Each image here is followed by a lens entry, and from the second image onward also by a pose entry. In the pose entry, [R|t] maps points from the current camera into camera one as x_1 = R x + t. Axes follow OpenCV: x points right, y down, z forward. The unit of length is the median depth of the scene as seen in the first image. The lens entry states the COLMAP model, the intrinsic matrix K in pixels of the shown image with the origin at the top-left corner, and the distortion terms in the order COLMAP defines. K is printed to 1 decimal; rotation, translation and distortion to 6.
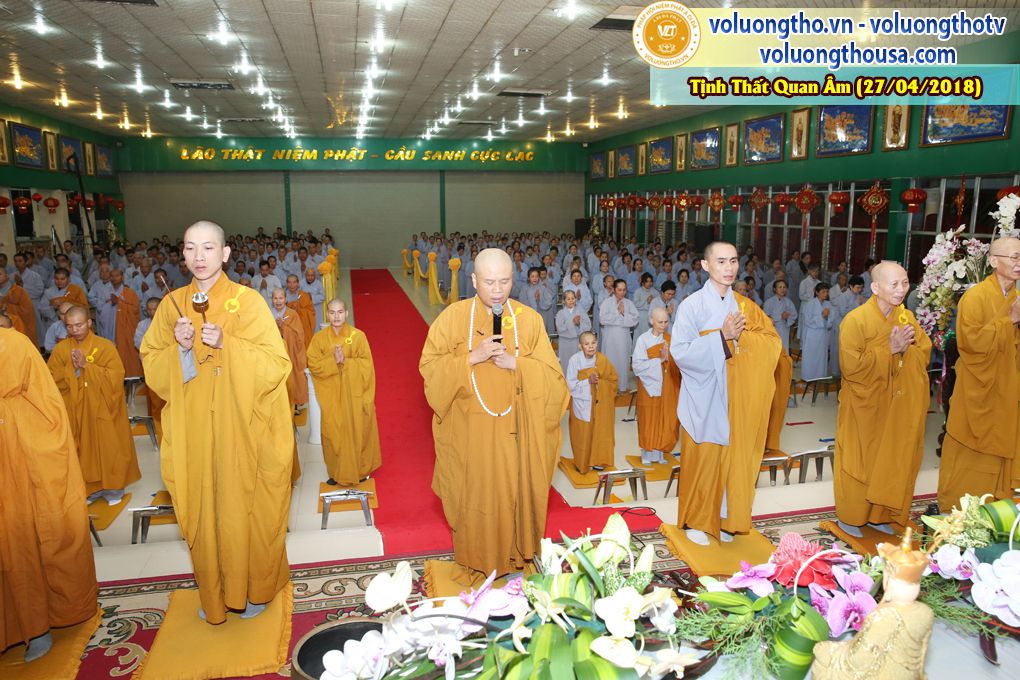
lens RADIAL K [[699.8, 0, 501.1], [0, 699.8, 327.0], [0, 0, 1]] dist [-0.099359, 0.073232]
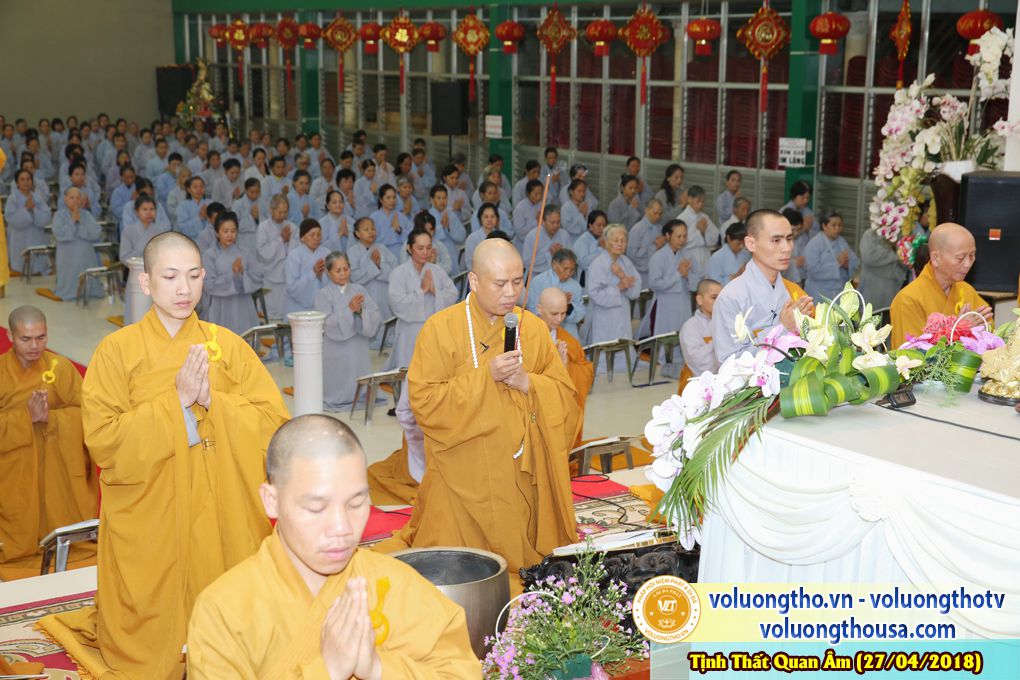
lens RADIAL K [[1541.5, 0, 504.2], [0, 1541.5, 329.6], [0, 0, 1]] dist [0.146324, 0.000000]
pose [[0.932577, -0.056129, 0.356581, -0.078062], [0.051202, 0.998418, 0.023249, 0.012149], [-0.357321, -0.003423, 0.933975, -0.082354]]
